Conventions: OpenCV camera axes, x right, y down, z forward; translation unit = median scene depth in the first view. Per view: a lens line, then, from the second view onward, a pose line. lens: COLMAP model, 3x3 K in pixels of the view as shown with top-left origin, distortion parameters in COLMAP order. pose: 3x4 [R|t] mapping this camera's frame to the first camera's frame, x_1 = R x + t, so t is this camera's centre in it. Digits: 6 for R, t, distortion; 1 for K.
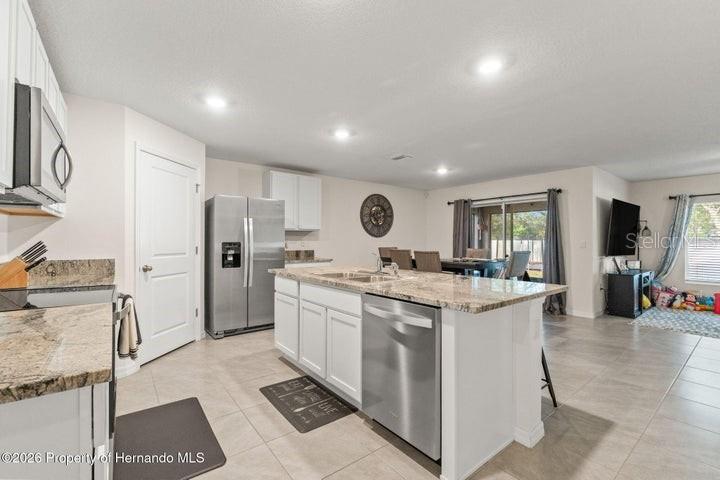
lens RADIAL K [[311.3, 0, 360.9], [0, 311.3, 241.1], [0, 0, 1]] dist [-0.015249, 0.000021]
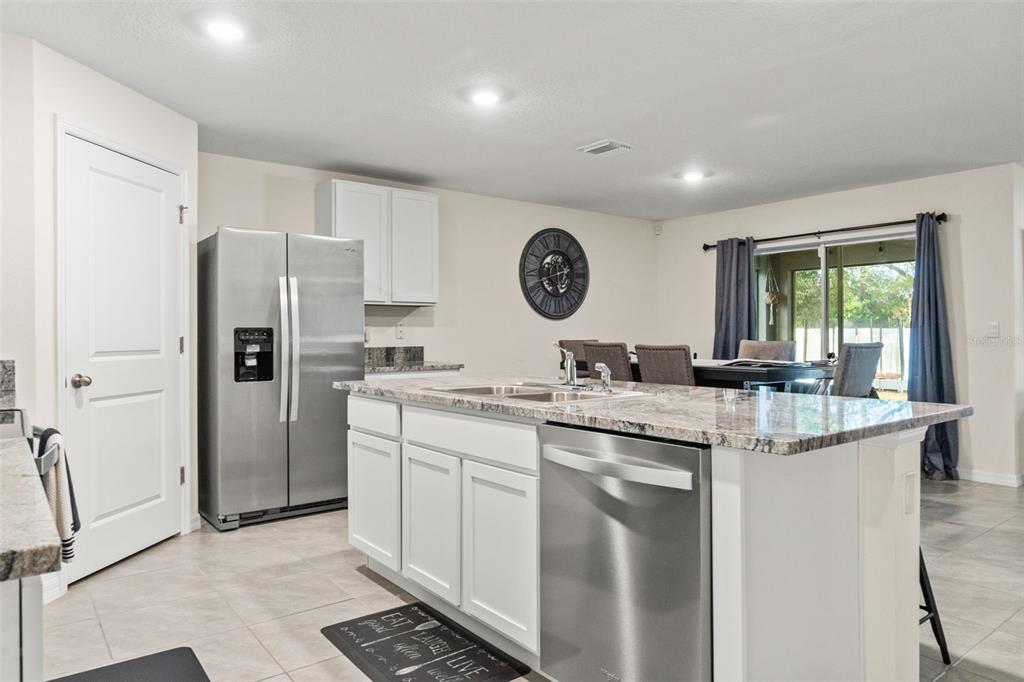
lens RADIAL K [[656.0, 0, 510.3], [0, 656.0, 334.7], [0, 0, 1]] dist [-0.005499, -0.003945]
pose [[0.999954, -0.006950, -0.006661, -0.016780], [0.006958, 0.999975, 0.001258, 0.015319], [0.006652, -0.001304, 0.999977, -0.003468]]
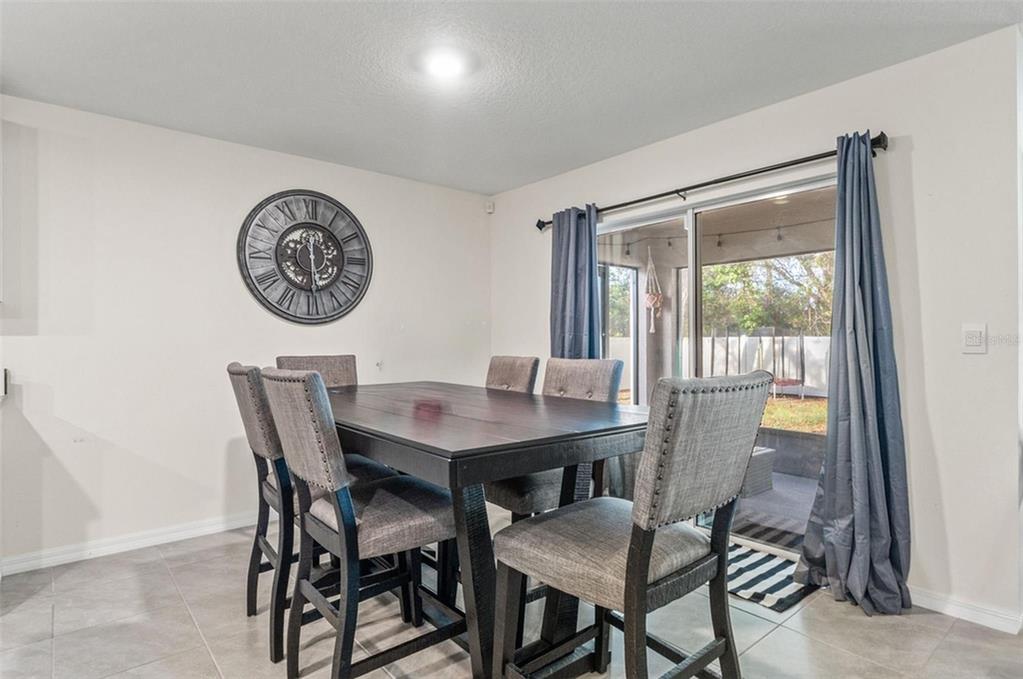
lens RADIAL K [[539.0, 0, 511.3], [0, 539.0, 344.3], [0, 0, 1]] dist [0.004864, -0.000761]
pose [[0.999157, -0.009641, 0.039907, 0.412158], [0.009444, 0.999942, 0.005129, 0.011915], [-0.039954, -0.004748, 0.999190, 0.743660]]
